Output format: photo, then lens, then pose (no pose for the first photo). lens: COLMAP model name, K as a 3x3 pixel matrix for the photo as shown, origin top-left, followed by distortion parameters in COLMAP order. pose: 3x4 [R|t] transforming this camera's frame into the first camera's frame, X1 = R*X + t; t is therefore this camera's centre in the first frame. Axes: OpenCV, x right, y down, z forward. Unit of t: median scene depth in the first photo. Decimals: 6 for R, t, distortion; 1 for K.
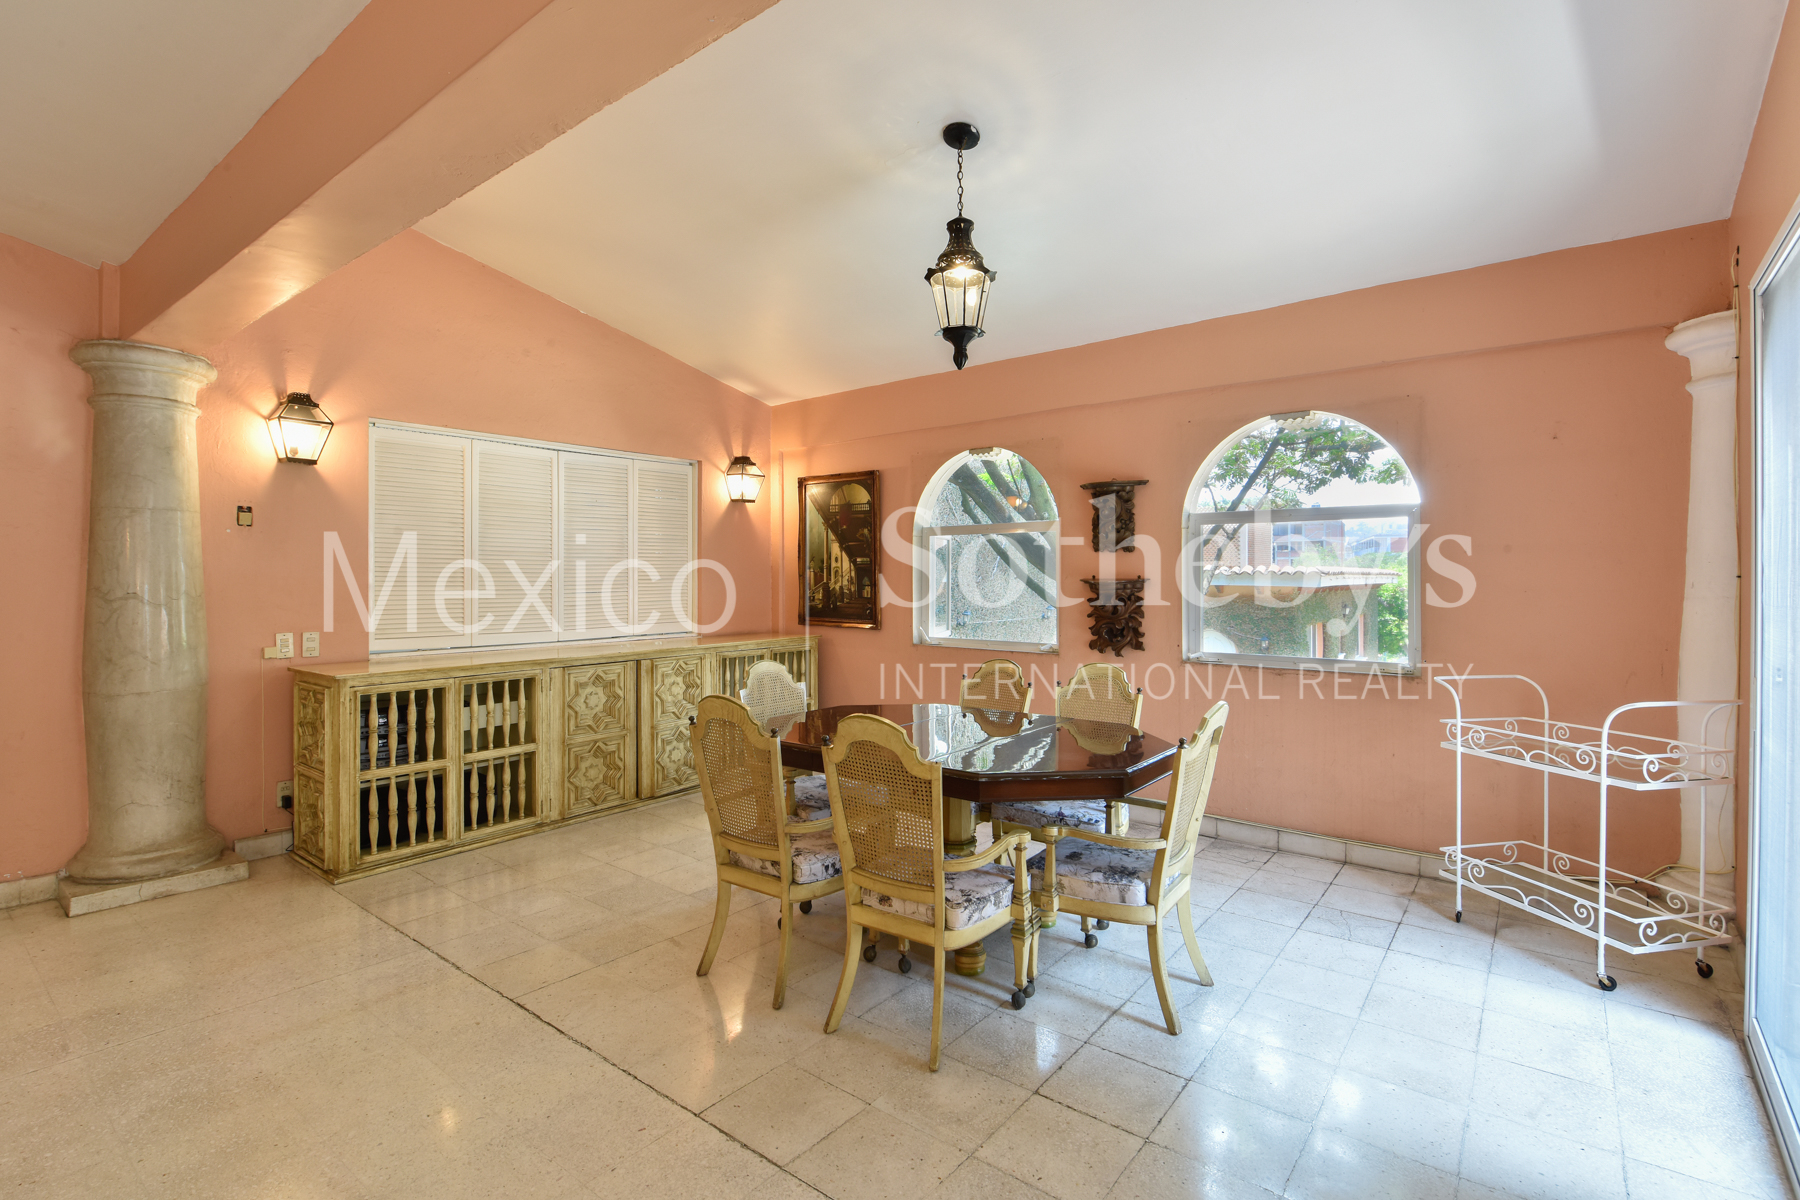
lens RADIAL K [[841.0, 0, 900.0], [0, 841.0, 600.0], [0, 0, 1]] dist [-0.000528, -0.000087]
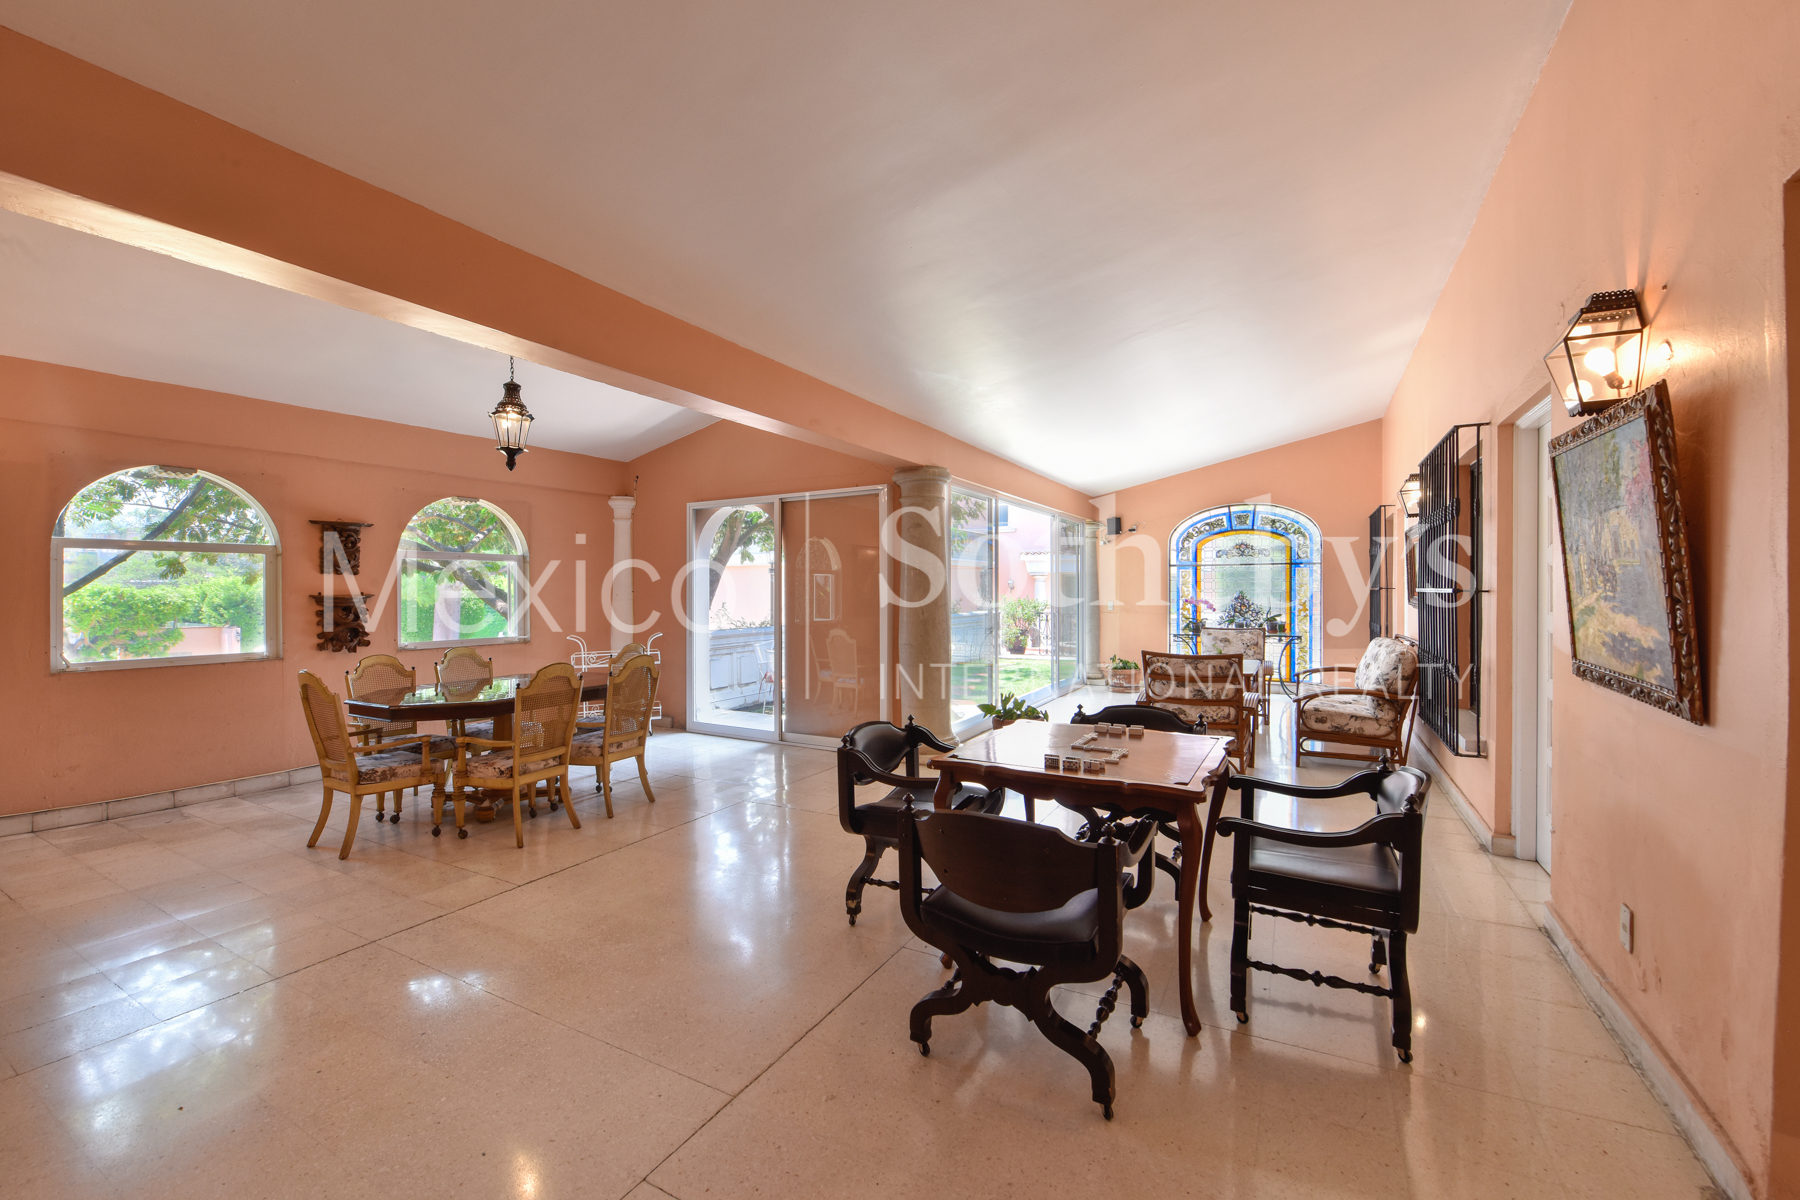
lens RADIAL K [[719.2, 0, 902.1], [0, 719.2, 589.9], [0, 0, 1]] dist [-0.008020, -0.006122]
pose [[-0.154426, -0.004807, 0.987993, -1.498285], [0.038921, 0.999182, 0.010945, -0.015917], [-0.987237, 0.040144, -0.154112, 0.441067]]
